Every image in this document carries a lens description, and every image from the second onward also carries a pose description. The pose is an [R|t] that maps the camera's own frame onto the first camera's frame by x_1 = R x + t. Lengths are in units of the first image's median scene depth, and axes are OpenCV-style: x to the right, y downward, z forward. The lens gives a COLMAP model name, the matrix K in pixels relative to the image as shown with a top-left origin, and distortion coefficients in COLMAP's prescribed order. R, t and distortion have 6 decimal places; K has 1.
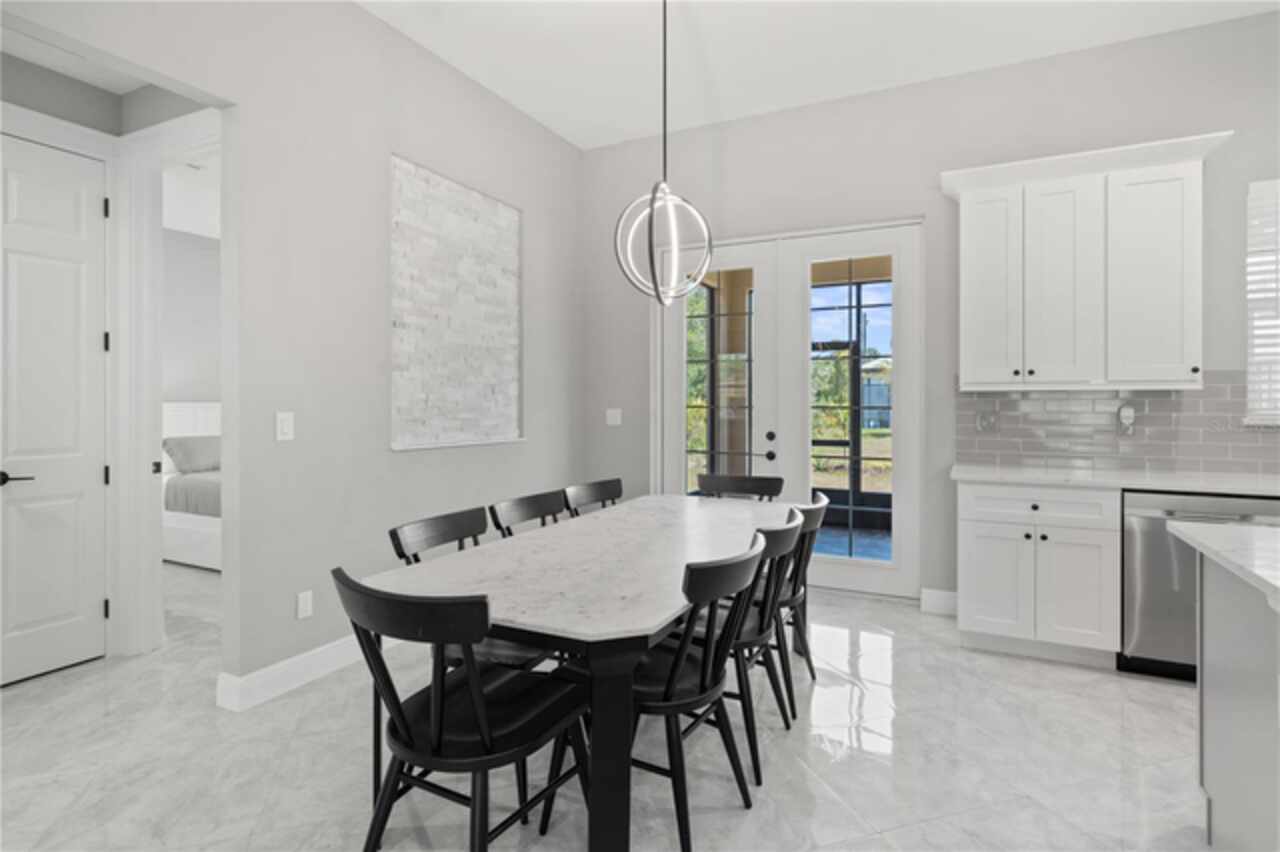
lens RADIAL K [[626.8, 0, 649.8], [0, 626.8, 405.2], [0, 0, 1]] dist [0.003987, 0.000798]
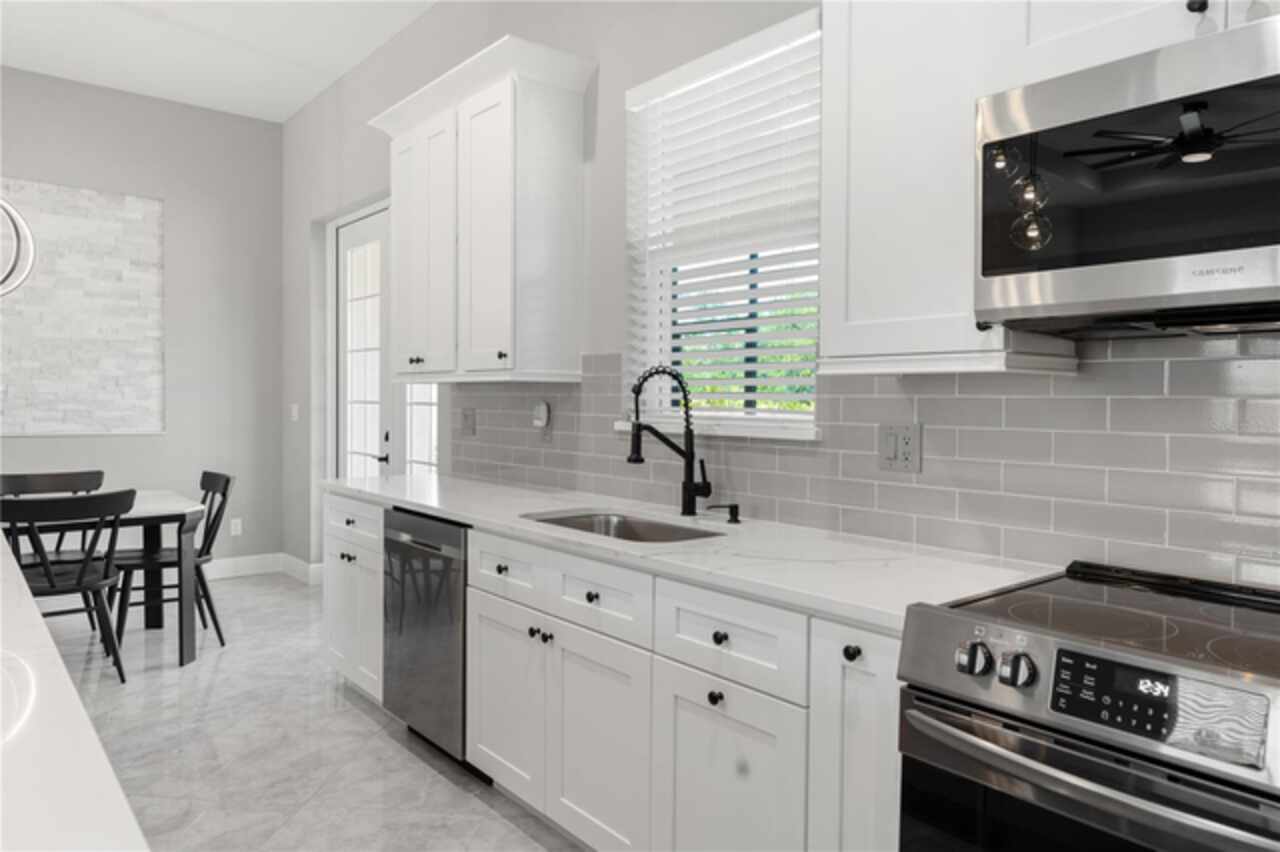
lens RADIAL K [[852.7, 0, 634.3], [0, 852.7, 409.8], [0, 0, 1]] dist [0.003898, 0.002664]
pose [[0.911578, 0.012925, -0.410924, 1.196717], [-0.011032, 0.999915, 0.006979, 0.000970], [0.410980, -0.001828, 0.911643, 0.102150]]
